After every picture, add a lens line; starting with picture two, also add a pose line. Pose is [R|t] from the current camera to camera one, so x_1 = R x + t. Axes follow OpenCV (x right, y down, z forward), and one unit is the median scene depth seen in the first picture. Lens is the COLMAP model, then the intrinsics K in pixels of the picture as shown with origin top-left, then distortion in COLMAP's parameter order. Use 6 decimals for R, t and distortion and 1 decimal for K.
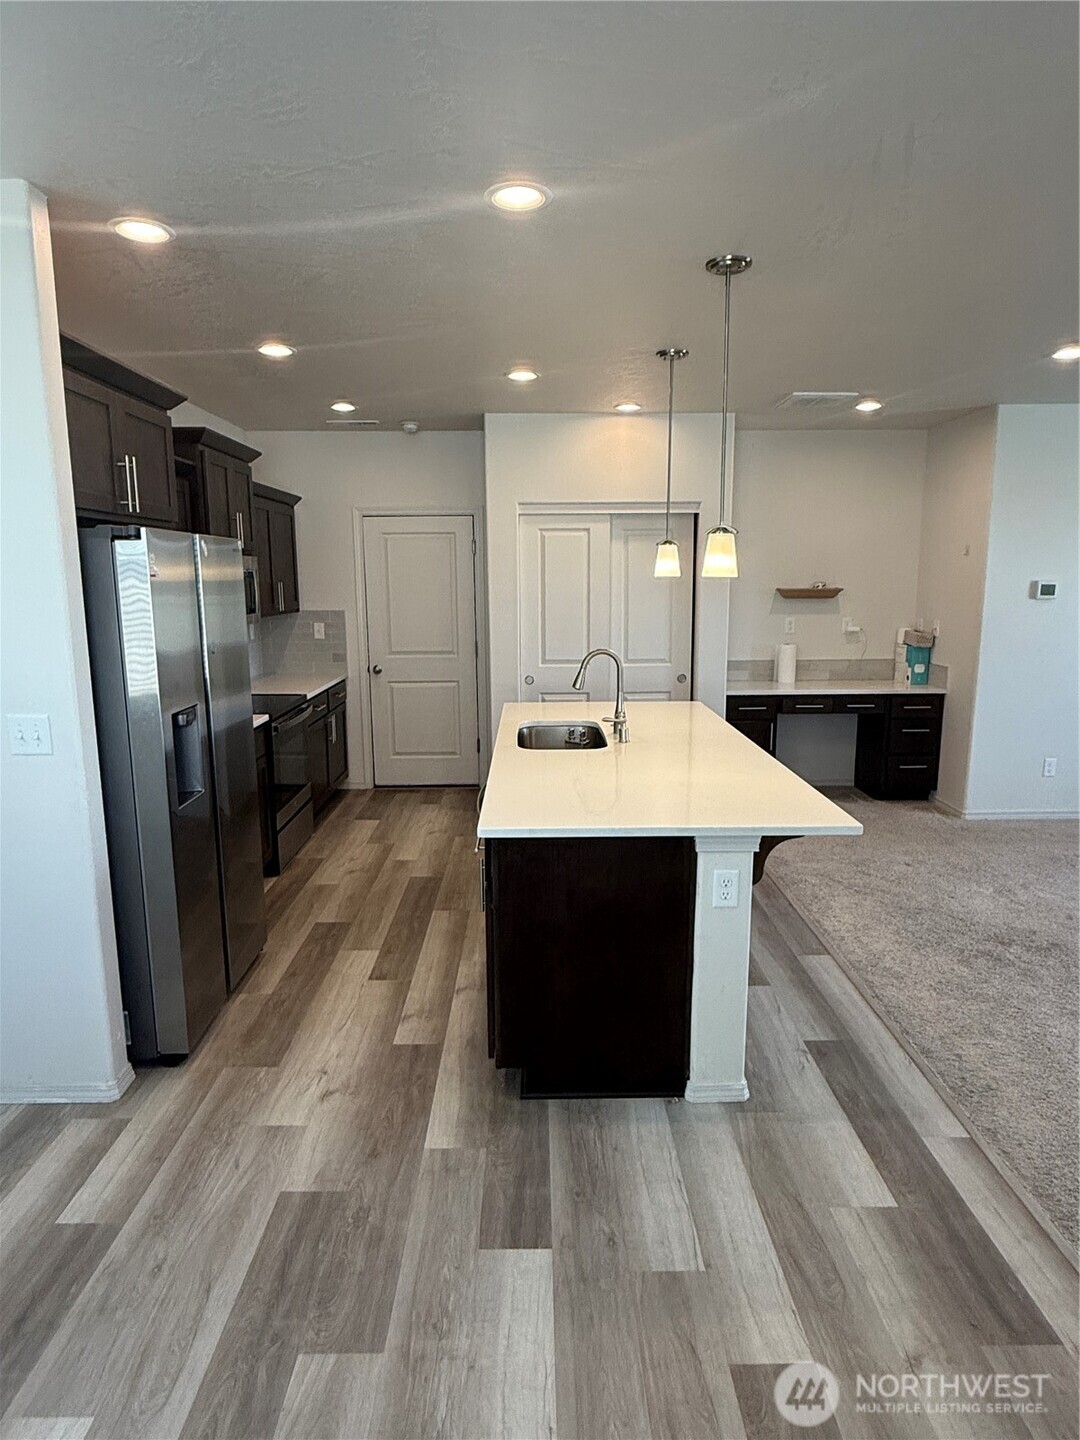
lens RADIAL K [[862.6, 0, 546.1], [0, 862.6, 712.0], [0, 0, 1]] dist [-0.000206, 0.000669]
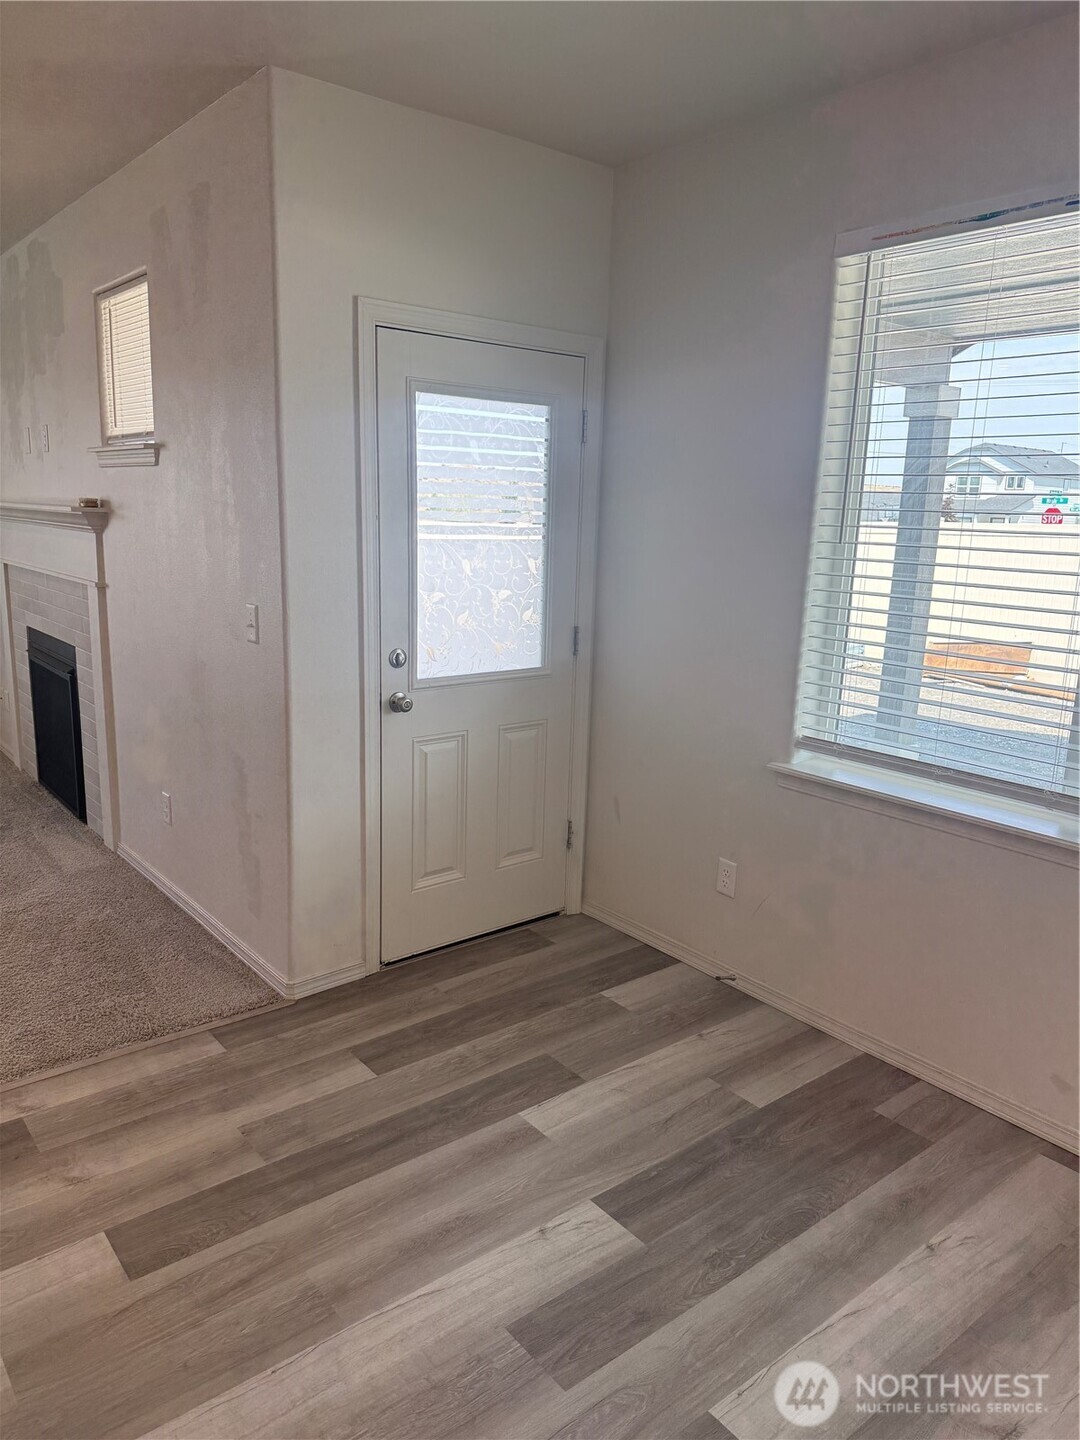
lens RADIAL K [[1011.8, 0, 479.2], [0, 1011.8, 741.1], [0, 0, 1]] dist [0.032861, -0.003457]
pose [[-0.587104, -0.175690, 0.790217, -0.713702], [0.126260, 0.944344, 0.303764, -0.091330], [-0.799605, 0.278113, -0.532245, 0.999850]]
